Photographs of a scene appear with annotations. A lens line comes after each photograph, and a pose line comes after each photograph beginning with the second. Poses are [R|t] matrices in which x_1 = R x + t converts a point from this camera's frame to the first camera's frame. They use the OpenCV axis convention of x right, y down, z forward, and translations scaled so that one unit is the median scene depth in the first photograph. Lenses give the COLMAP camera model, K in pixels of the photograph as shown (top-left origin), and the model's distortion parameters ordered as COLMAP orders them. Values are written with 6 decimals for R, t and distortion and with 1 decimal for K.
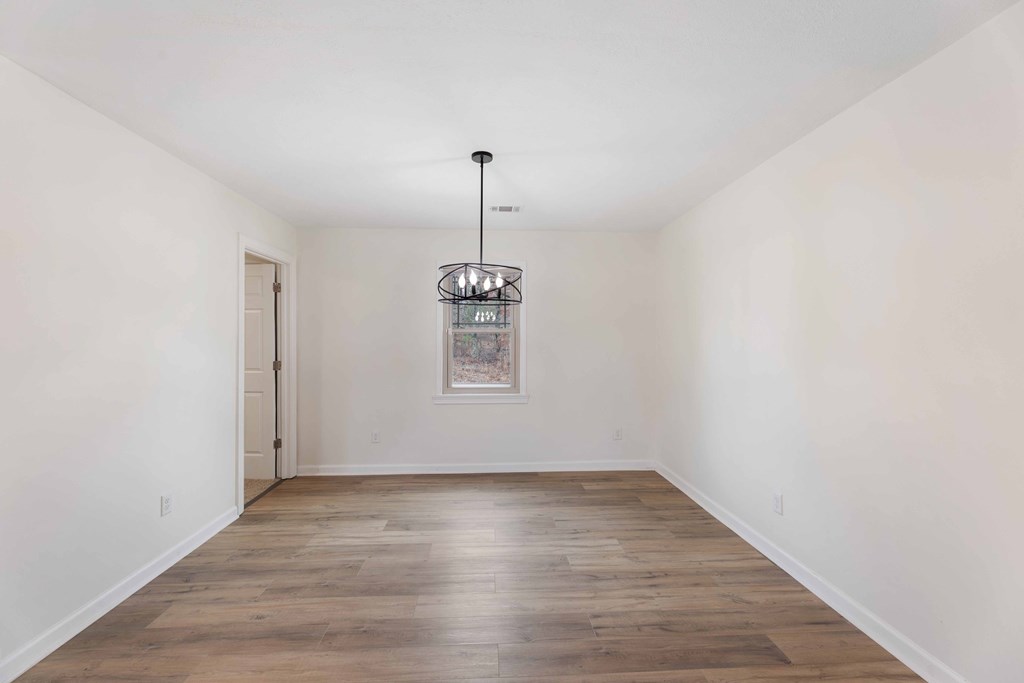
lens RADIAL K [[411.7, 0, 505.5], [0, 411.7, 342.8], [0, 0, 1]] dist [-0.004781, -0.000141]
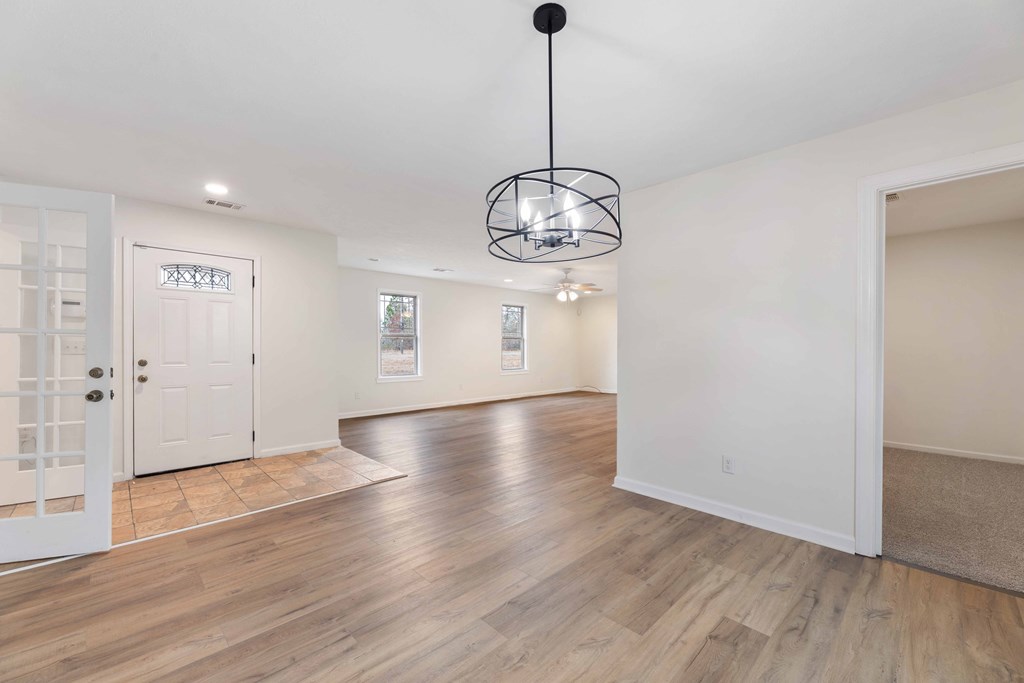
lens RADIAL K [[411.7, 0, 513.6], [0, 411.7, 340.5], [0, 0, 1]] dist [-0.004781, -0.000141]
pose [[-0.740940, -0.008401, -0.671518, 0.412608], [-0.007912, 0.999962, -0.003781, 0.045181], [0.671524, 0.002512, -0.740978, 1.413371]]
